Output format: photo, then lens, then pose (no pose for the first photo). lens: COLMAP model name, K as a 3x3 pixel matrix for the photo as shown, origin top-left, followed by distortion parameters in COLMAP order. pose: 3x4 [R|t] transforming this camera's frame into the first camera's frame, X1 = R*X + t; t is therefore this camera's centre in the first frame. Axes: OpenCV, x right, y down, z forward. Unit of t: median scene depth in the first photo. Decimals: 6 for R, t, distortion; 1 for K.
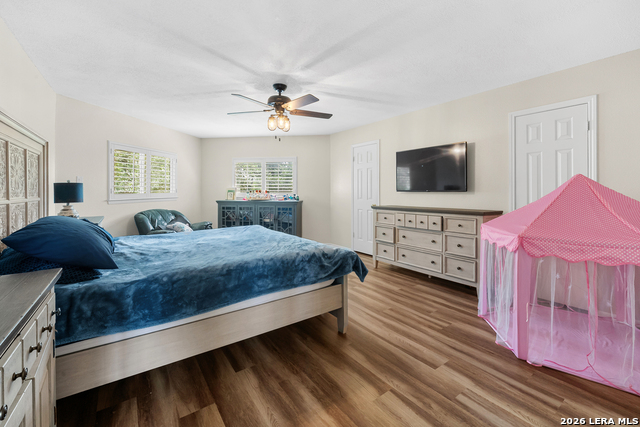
lens RADIAL K [[271.2, 0, 320.6], [0, 271.2, 199.8], [0, 0, 1]] dist [-0.000268, -0.000115]
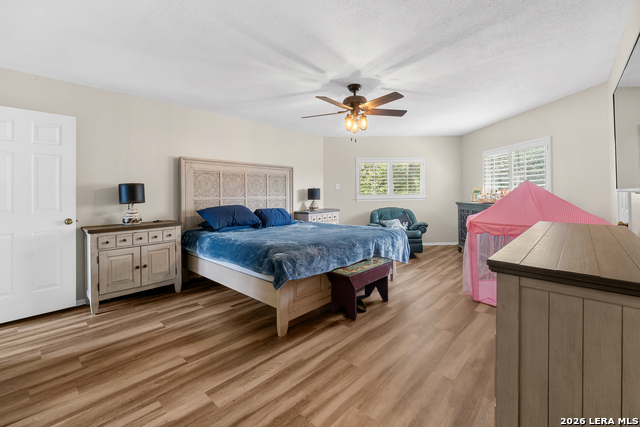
lens RADIAL K [[271.2, 0, 320.6], [0, 271.2, 199.8], [0, 0, 1]] dist [-0.000268, -0.000115]
pose [[0.216363, 0.022341, -0.976057, 1.305053], [-0.019284, 0.999641, 0.018606, -0.040247], [0.976122, 0.014797, 0.216716, 1.111523]]
